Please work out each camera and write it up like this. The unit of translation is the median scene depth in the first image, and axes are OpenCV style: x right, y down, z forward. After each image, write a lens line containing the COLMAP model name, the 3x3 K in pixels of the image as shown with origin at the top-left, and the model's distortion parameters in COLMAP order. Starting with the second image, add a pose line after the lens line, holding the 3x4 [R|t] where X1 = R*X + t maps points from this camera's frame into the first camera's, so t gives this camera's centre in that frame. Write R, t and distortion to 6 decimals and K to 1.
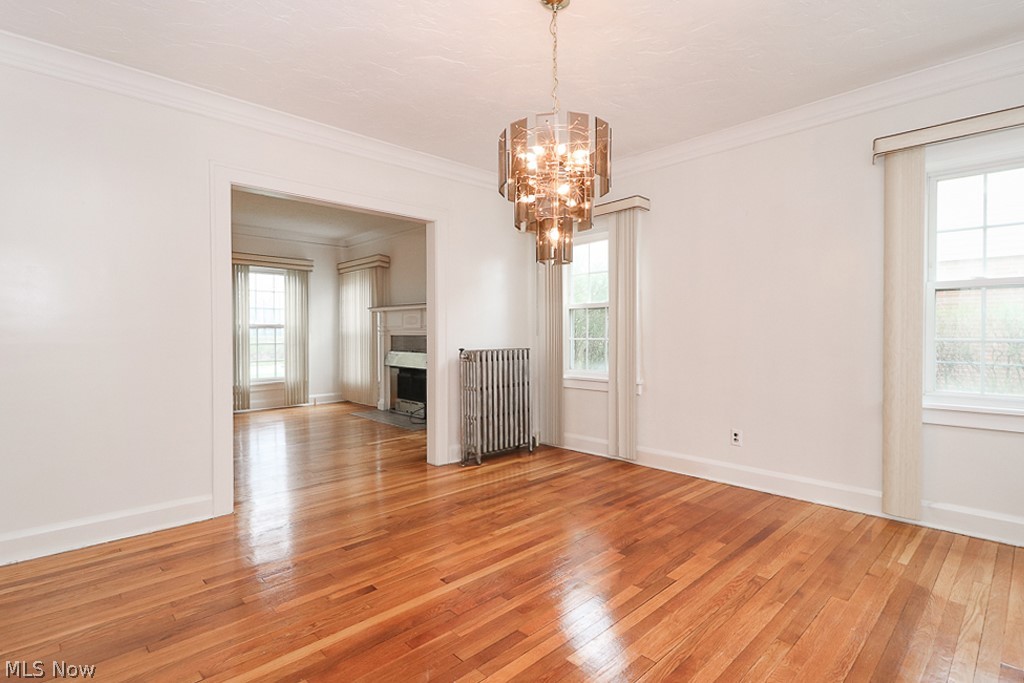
lens RADIAL K [[498.4, 0, 515.5], [0, 498.4, 335.2], [0, 0, 1]] dist [0.003380, -0.003935]
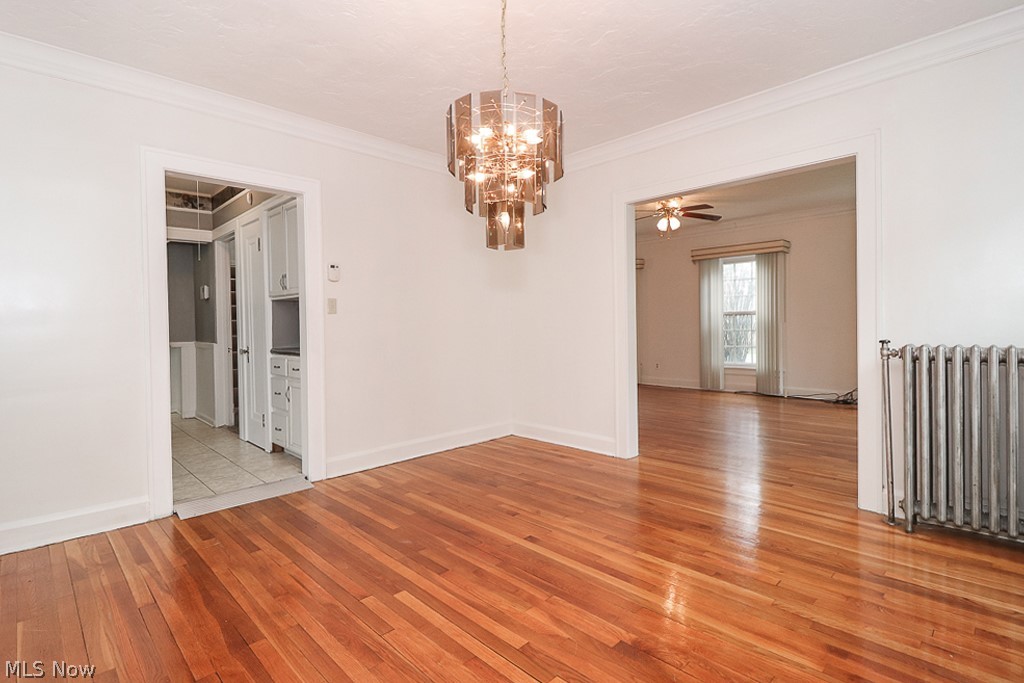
lens RADIAL K [[498.4, 0, 516.1], [0, 498.4, 339.2], [0, 0, 1]] dist [0.003380, -0.003935]
pose [[-0.000733, 0.027246, -0.999628, 0.790762], [0.007629, 0.999600, 0.027240, 0.006126], [0.999971, -0.007607, -0.000940, 0.782777]]
